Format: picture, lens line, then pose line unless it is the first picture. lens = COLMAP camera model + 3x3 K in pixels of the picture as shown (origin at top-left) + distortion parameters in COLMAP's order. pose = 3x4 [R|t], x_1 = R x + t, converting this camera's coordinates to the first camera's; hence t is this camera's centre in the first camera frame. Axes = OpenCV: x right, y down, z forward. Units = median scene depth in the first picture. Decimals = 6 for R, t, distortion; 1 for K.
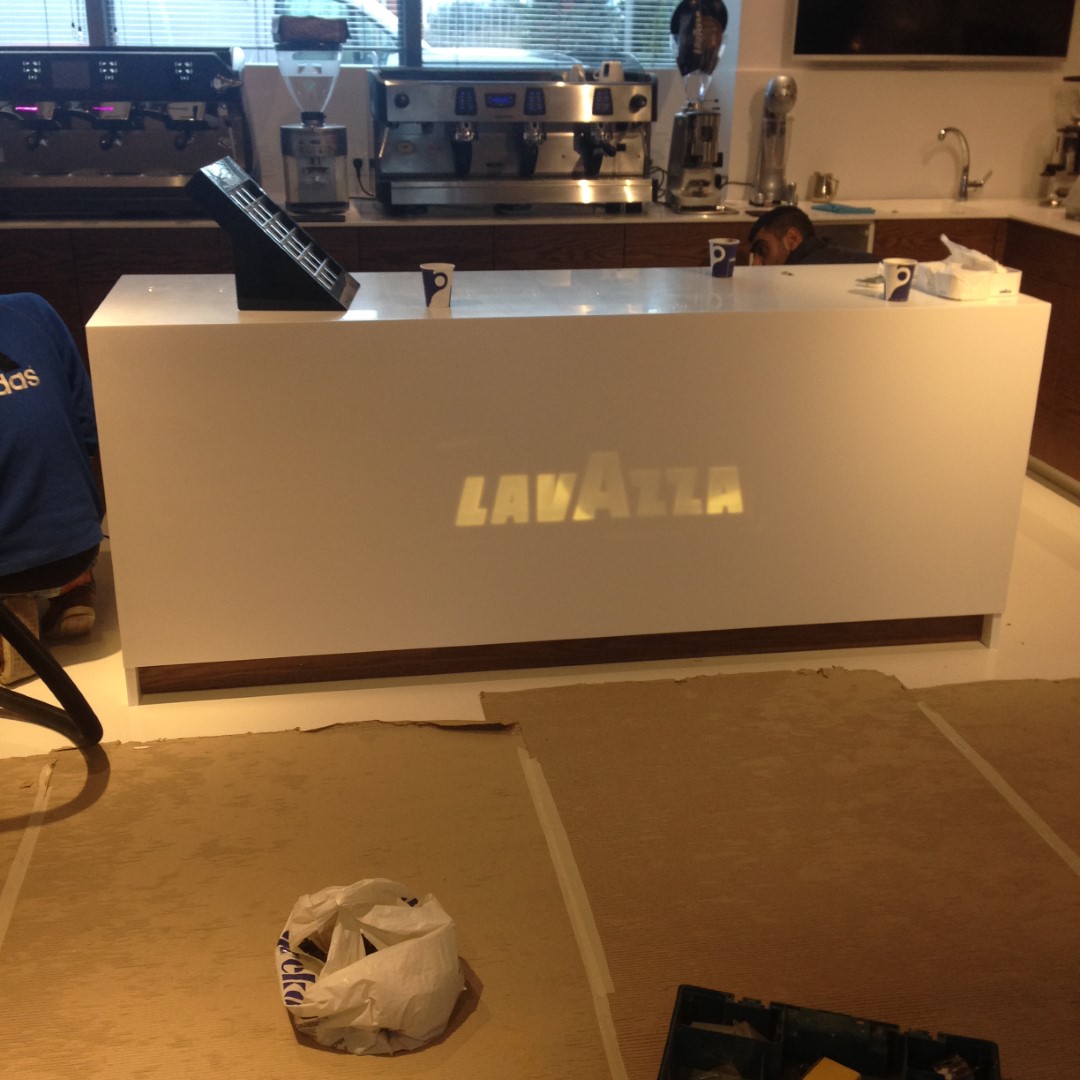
lens RADIAL K [[1310.9, 0, 540.0], [0, 1310.9, 540.0], [0, 0, 1]] dist [0.074062, -0.097194]
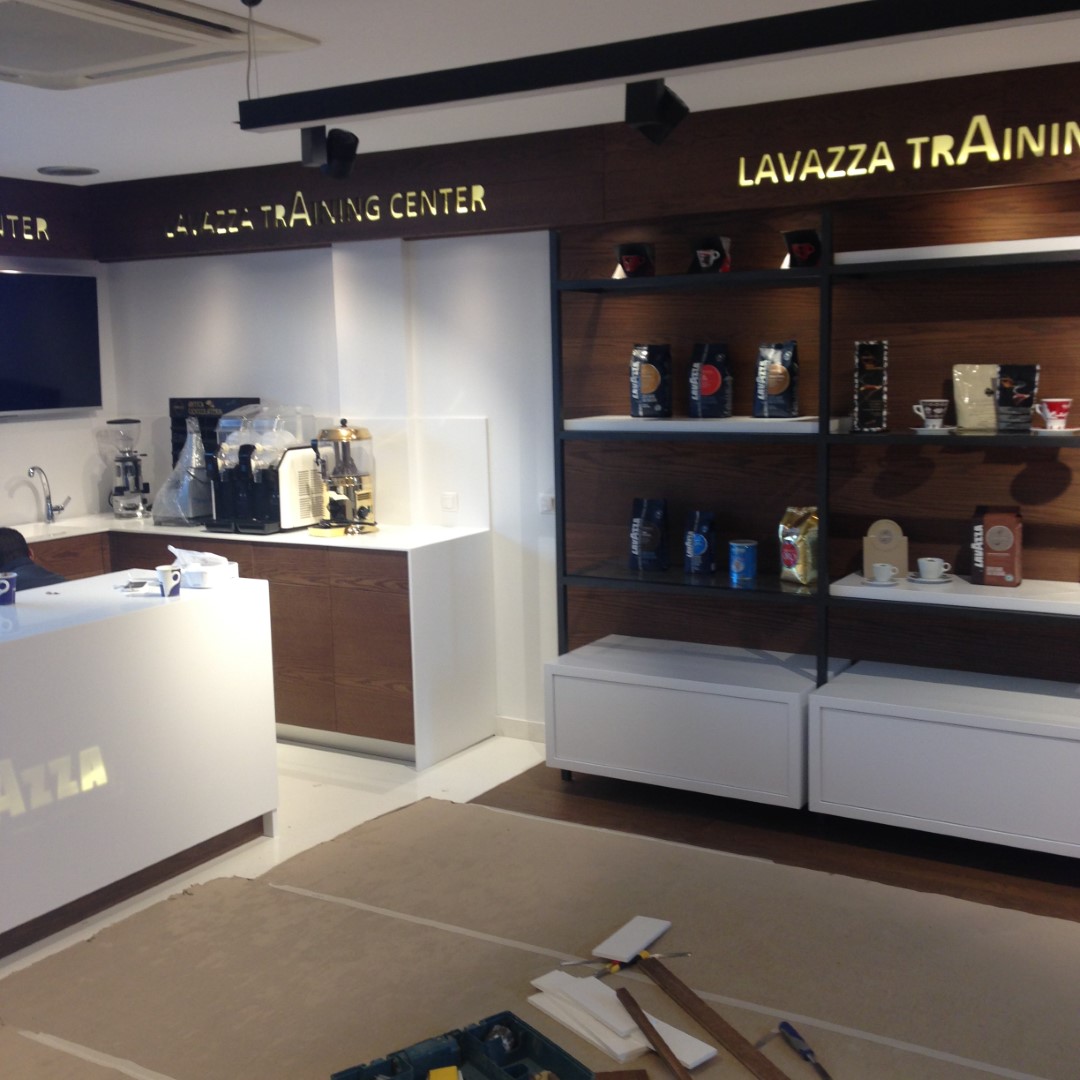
lens RADIAL K [[1310.9, 0, 540.0], [0, 1310.9, 540.0], [0, 0, 1]] dist [0.074062, -0.097194]
pose [[0.647781, -0.136046, 0.749580, -0.469676], [0.298935, 0.950405, -0.085842, -0.009063], [-0.700726, 0.279682, 0.656323, -0.149389]]
